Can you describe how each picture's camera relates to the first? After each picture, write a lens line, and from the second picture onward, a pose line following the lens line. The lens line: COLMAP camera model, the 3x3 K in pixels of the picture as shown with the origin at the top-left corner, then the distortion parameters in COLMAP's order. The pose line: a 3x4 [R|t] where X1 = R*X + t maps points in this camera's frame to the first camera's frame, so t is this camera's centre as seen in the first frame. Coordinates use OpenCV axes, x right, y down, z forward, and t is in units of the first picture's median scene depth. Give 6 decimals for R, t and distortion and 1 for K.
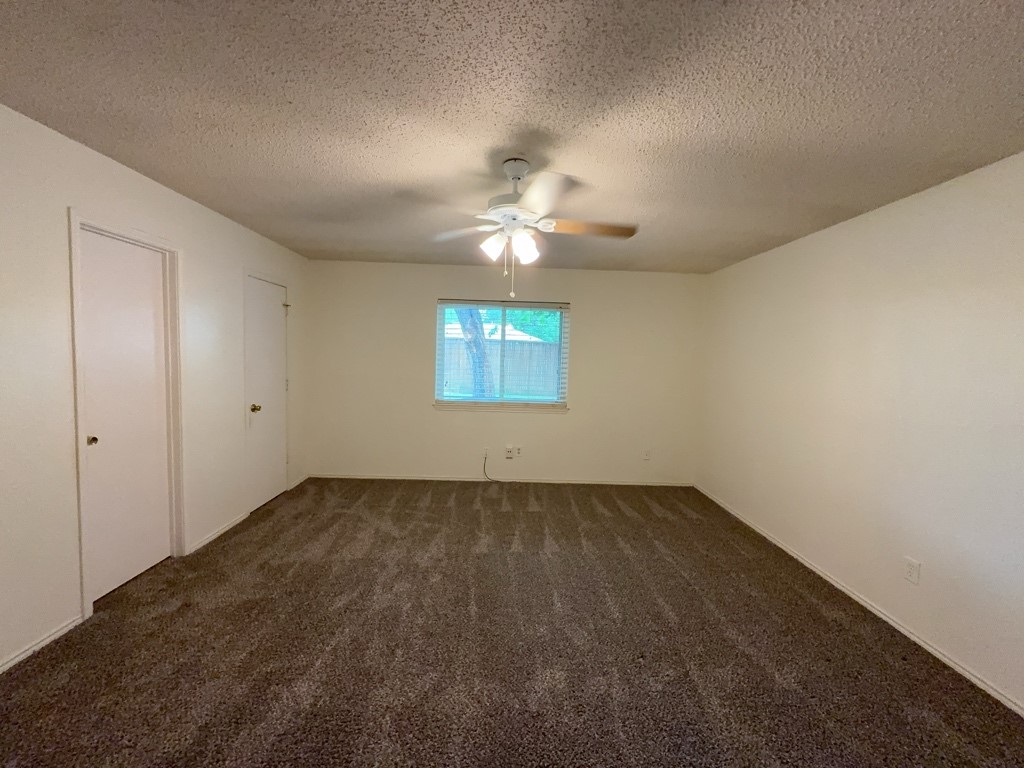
lens RADIAL K [[407.9, 0, 512.4], [0, 407.9, 381.6], [0, 0, 1]] dist [0.000543, 0.000262]
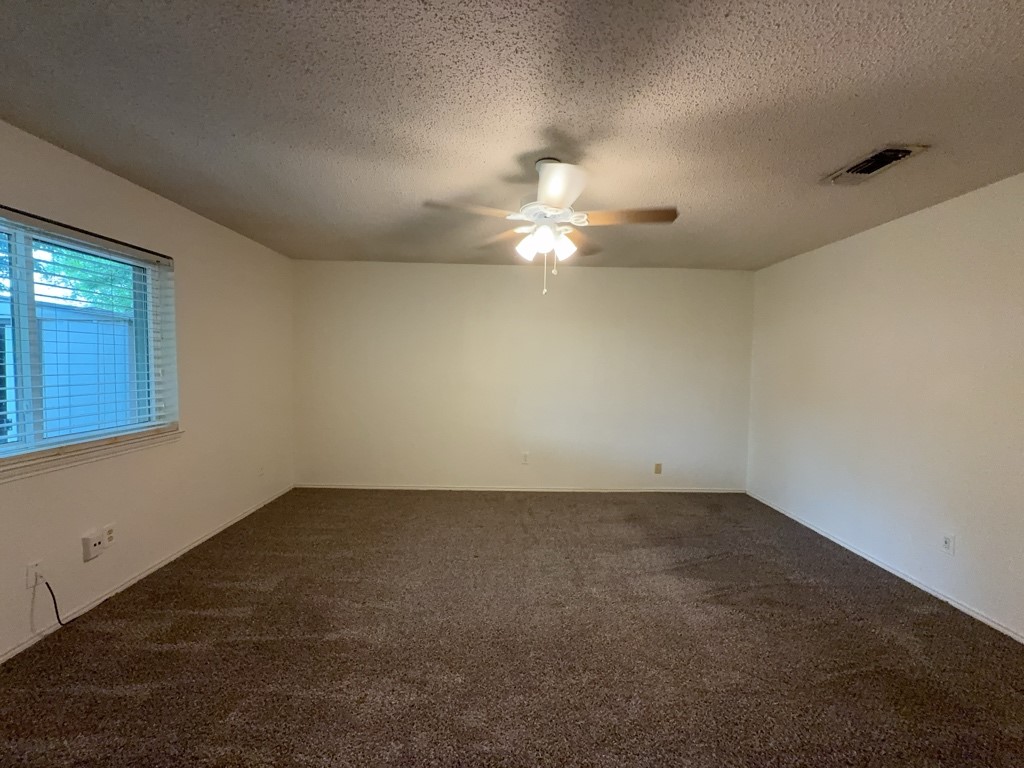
lens RADIAL K [[407.9, 0, 511.2], [0, 407.9, 385.7], [0, 0, 1]] dist [0.000543, 0.000262]
pose [[0.013004, -0.094695, 0.995421, -0.519127], [0.046436, 0.994489, 0.093999, -0.041307], [-0.998837, 0.045001, 0.017329, 0.553811]]
